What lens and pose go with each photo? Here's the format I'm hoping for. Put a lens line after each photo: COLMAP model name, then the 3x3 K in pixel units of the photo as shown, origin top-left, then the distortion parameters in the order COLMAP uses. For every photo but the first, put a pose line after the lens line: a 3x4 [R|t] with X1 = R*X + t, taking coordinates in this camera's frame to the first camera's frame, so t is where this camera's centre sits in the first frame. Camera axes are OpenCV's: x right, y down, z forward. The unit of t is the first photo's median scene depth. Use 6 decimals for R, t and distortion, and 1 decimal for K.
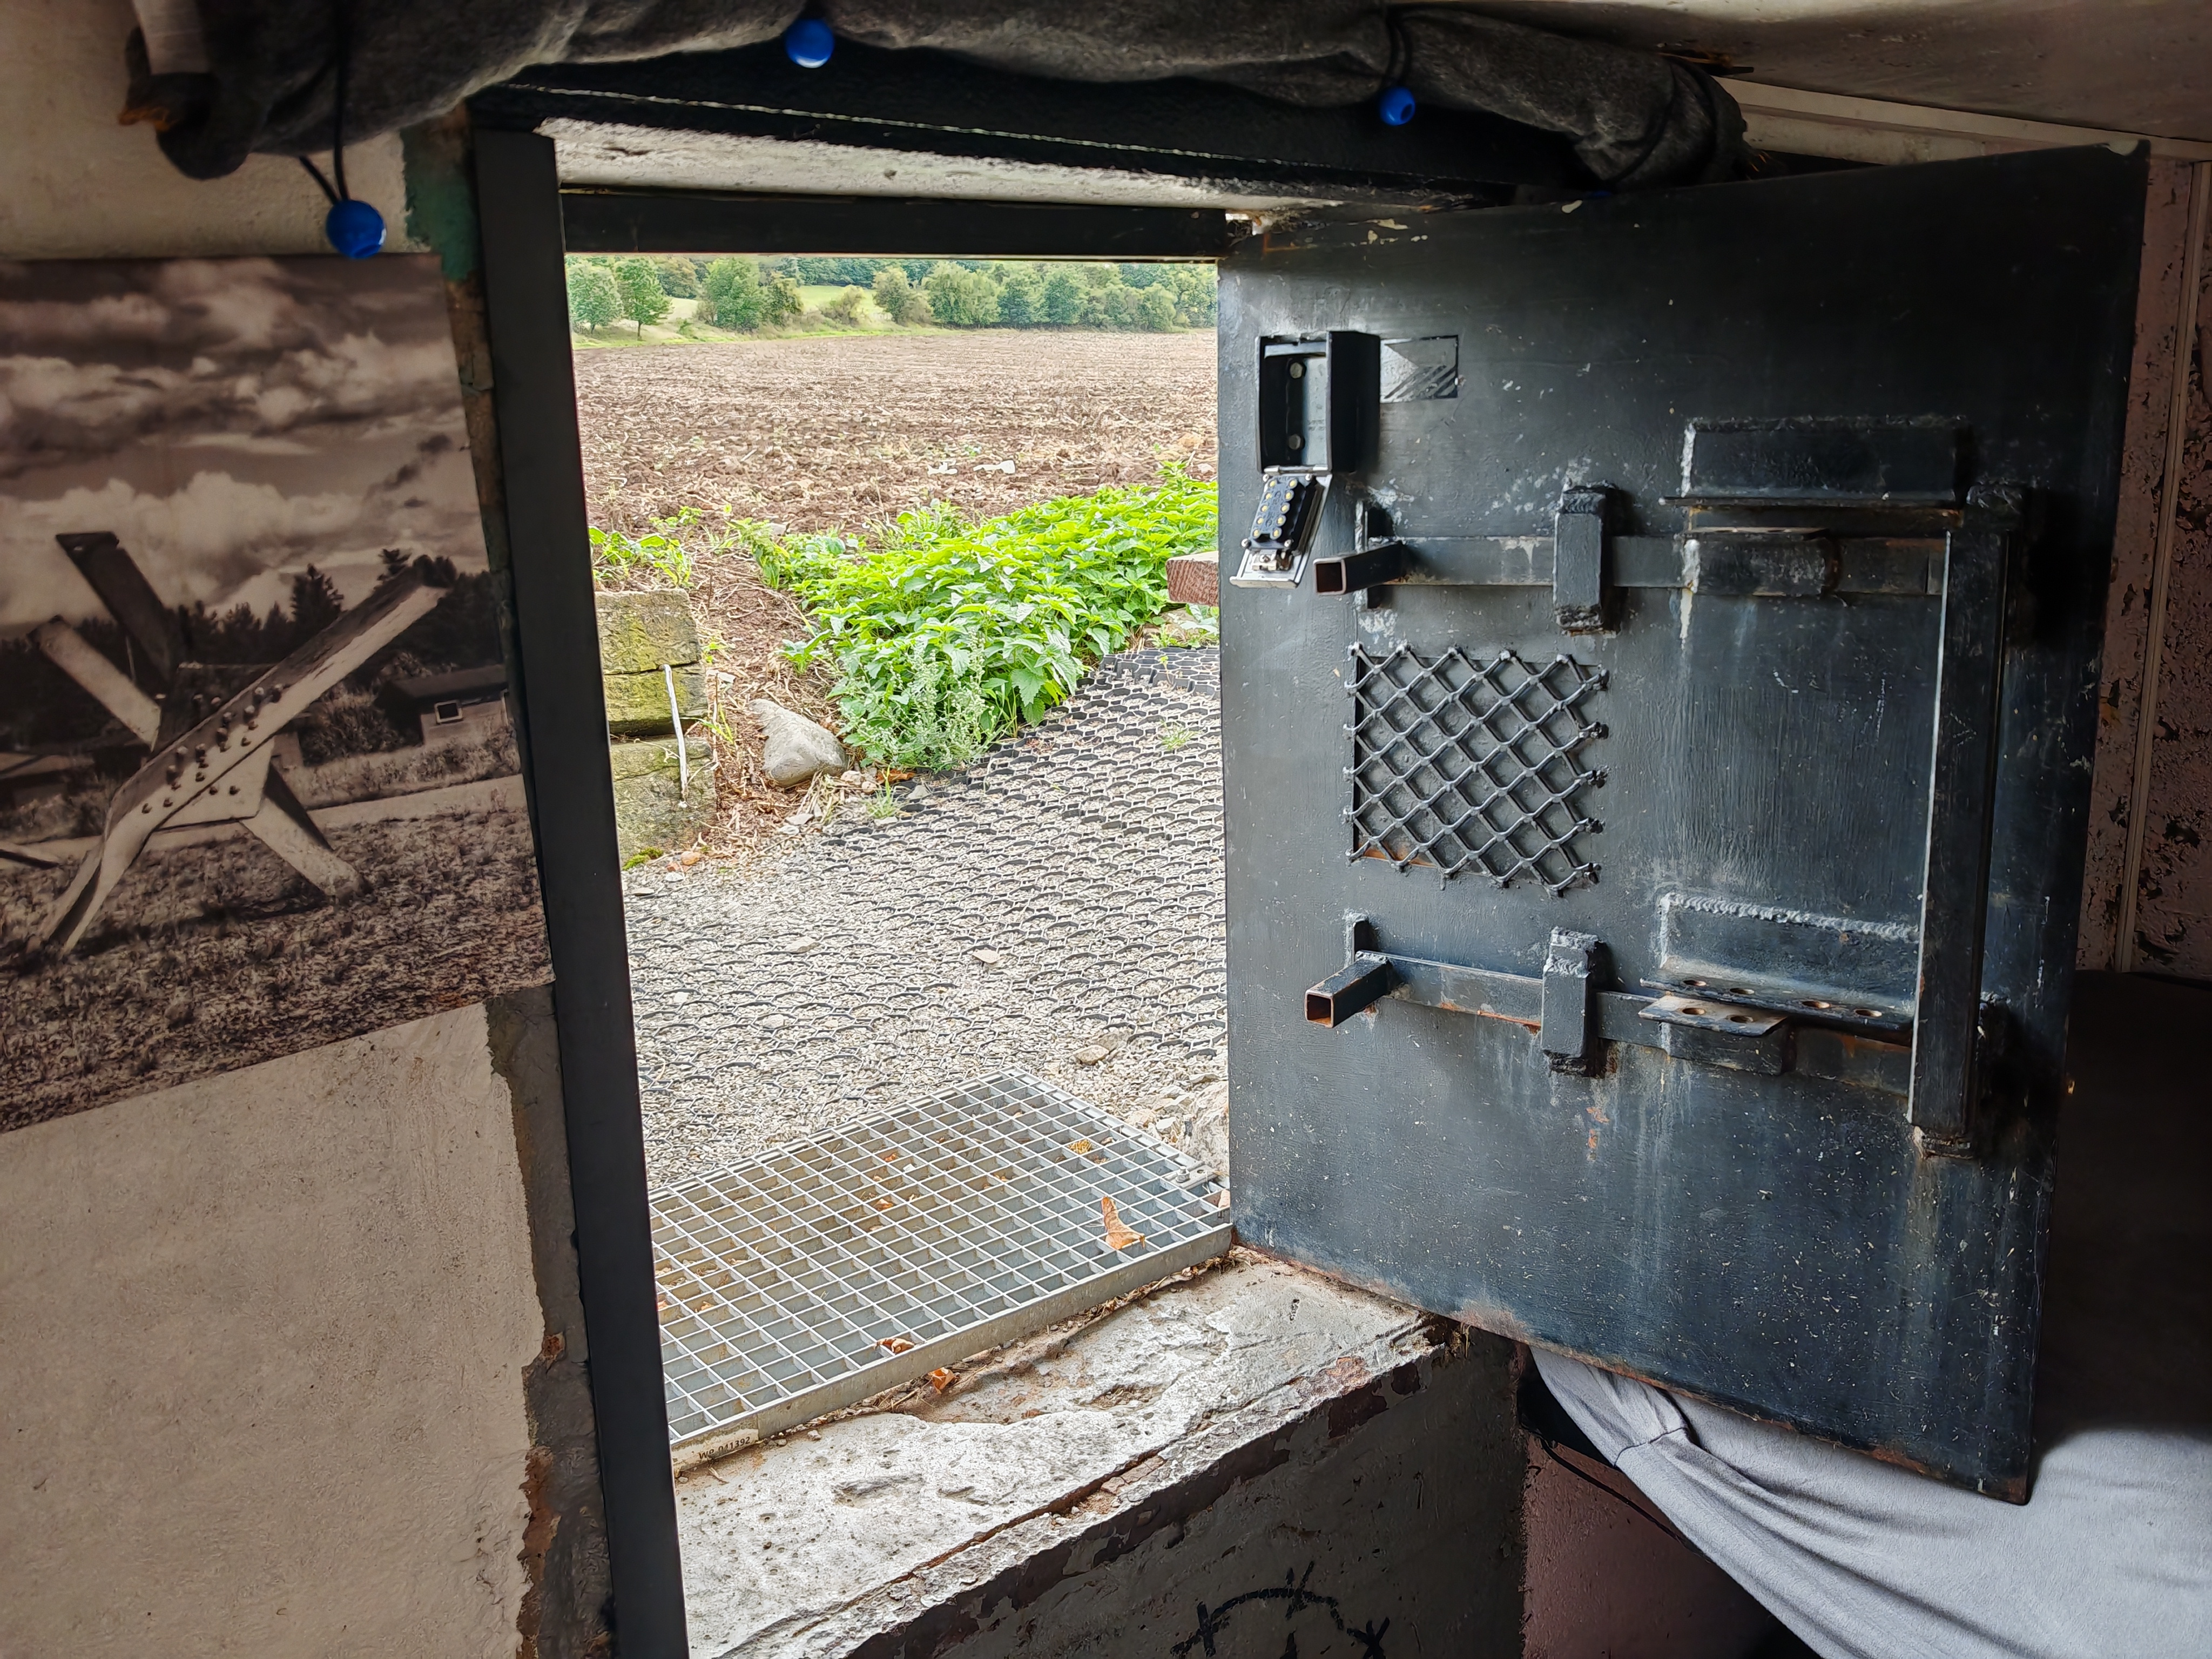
lens RADIAL K [[1733.7, 0, 1105.7], [0, 1733.7, 822.5], [0, 0, 1]] dist [-0.046410, 0.003516]
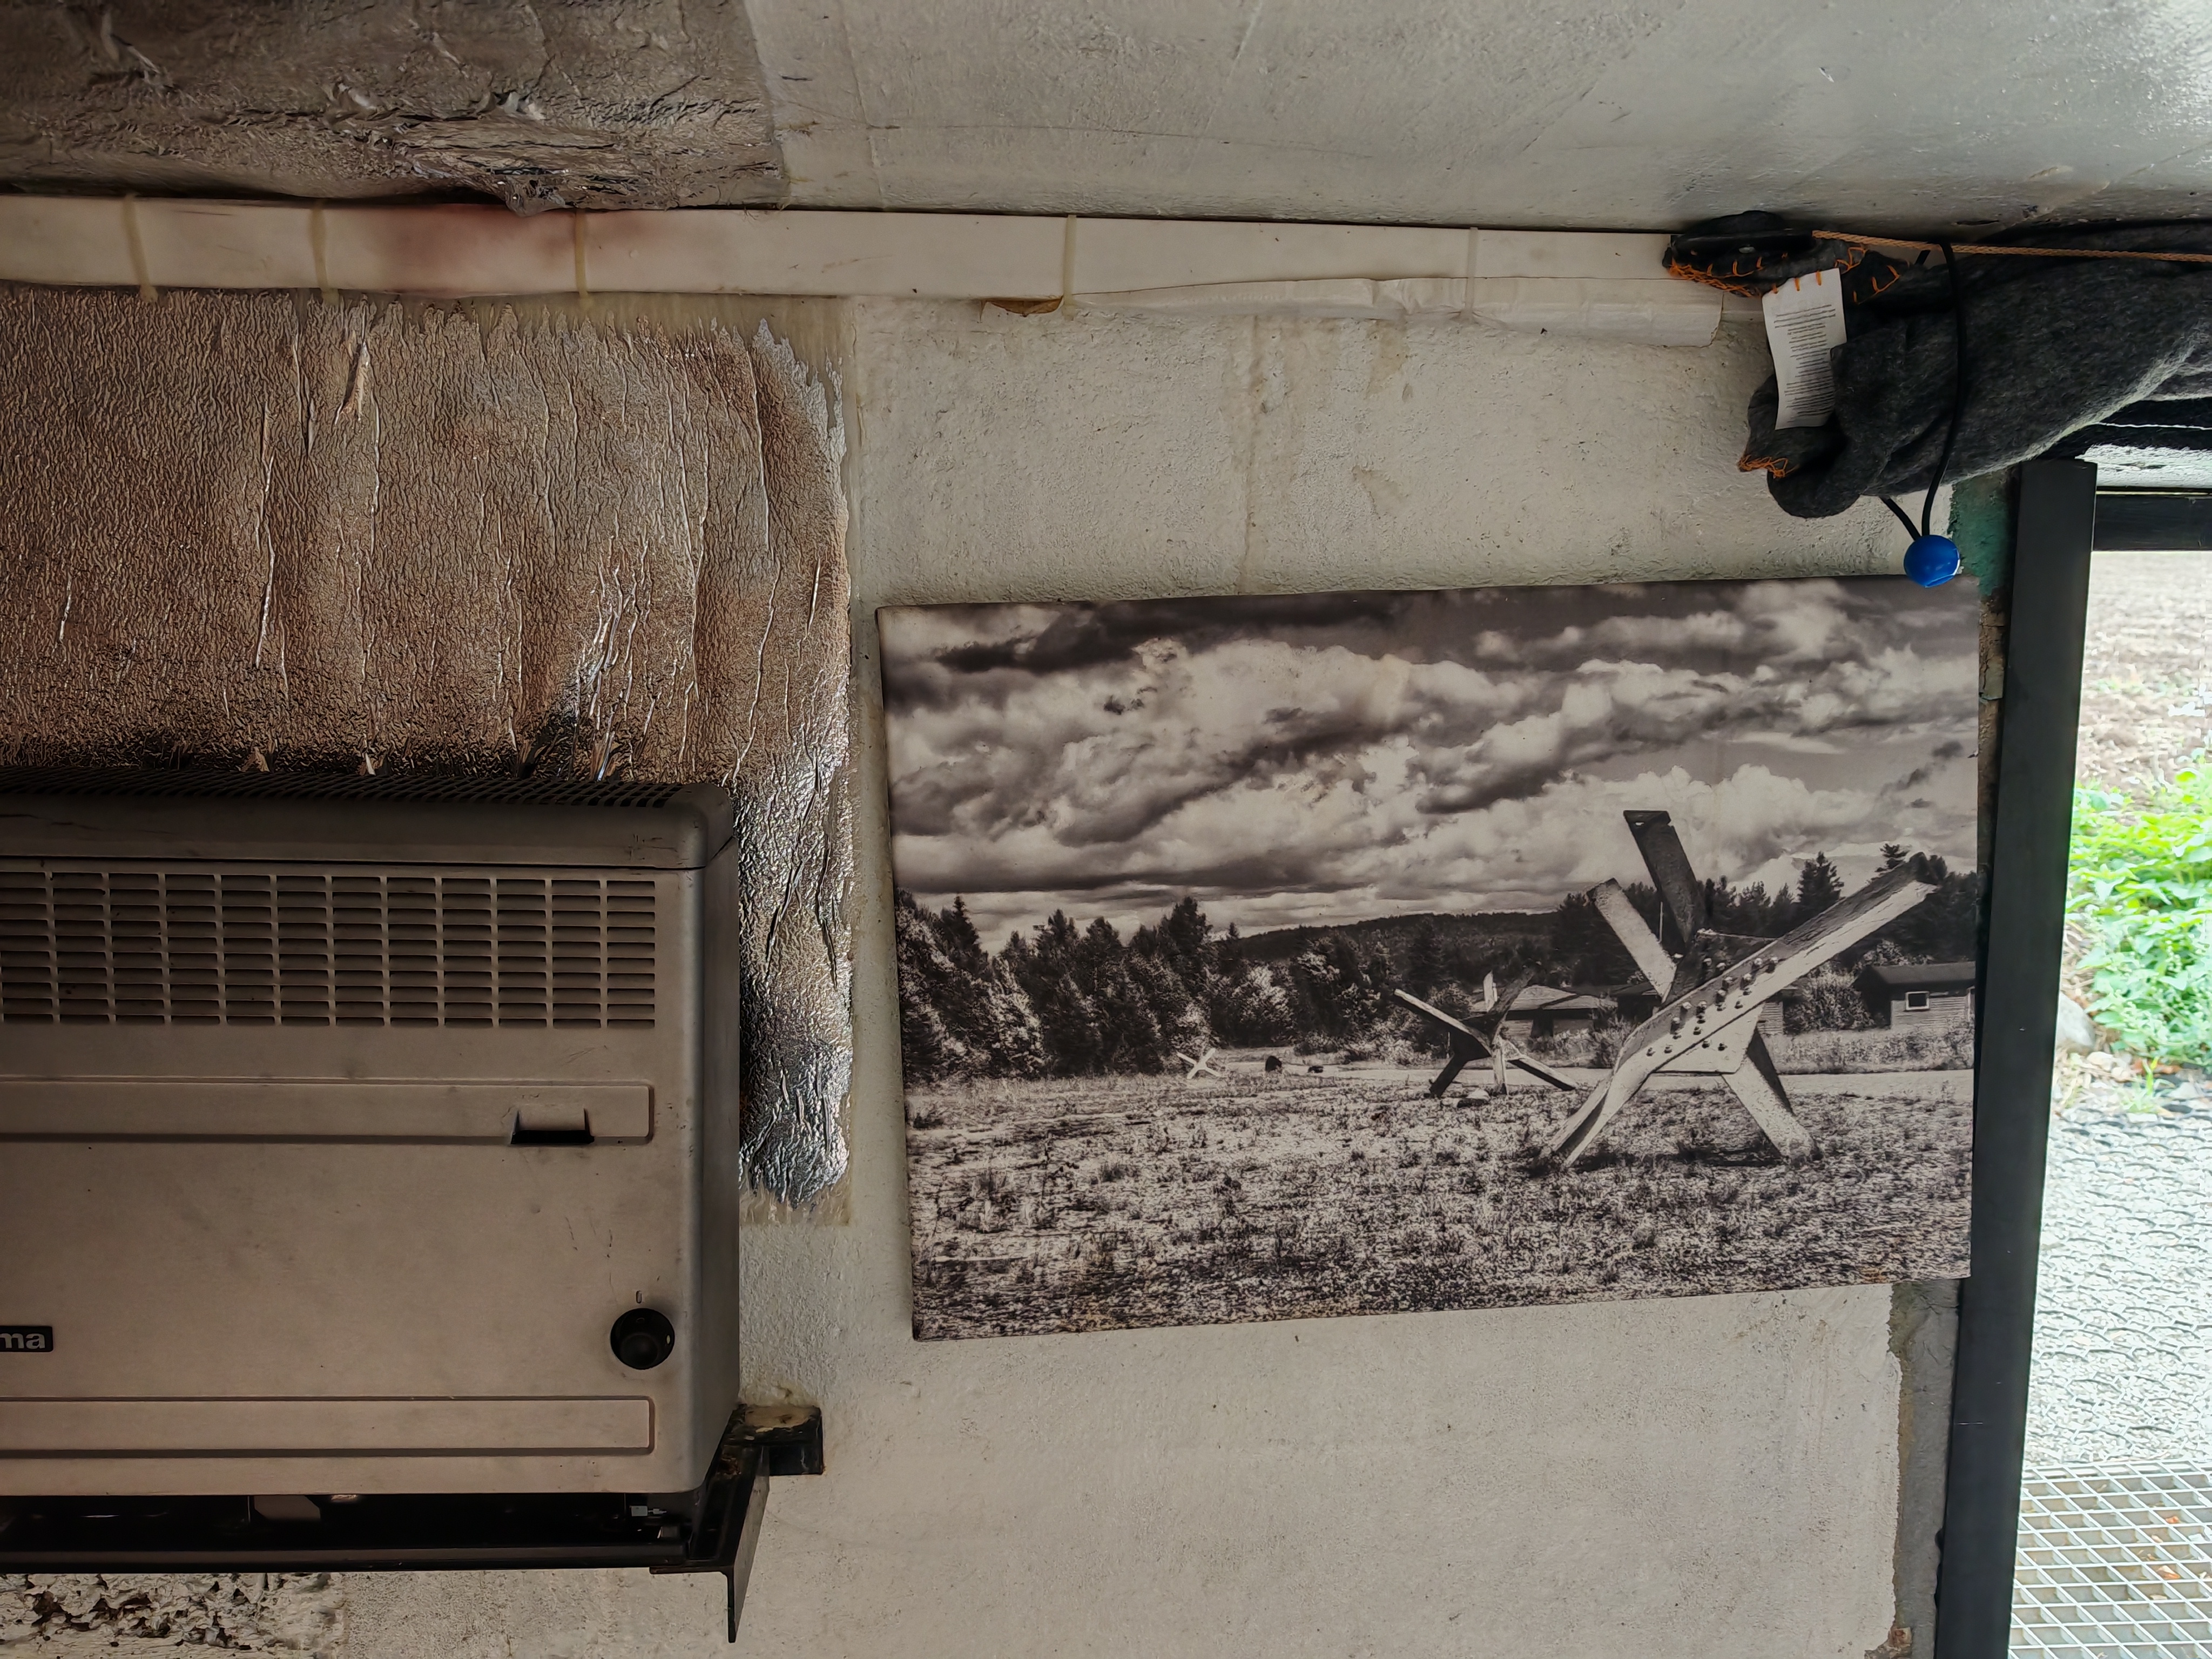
lens RADIAL K [[1771.7, 0, 1106.0], [0, 1771.7, 829.5], [0, 0, 1]] dist [-0.046100, 0.007786]
pose [[0.805145, 0.103296, -0.584013, -0.175140], [-0.167178, 0.984313, -0.056381, -0.025619], [0.569028, 0.143029, 0.809784, -0.162139]]
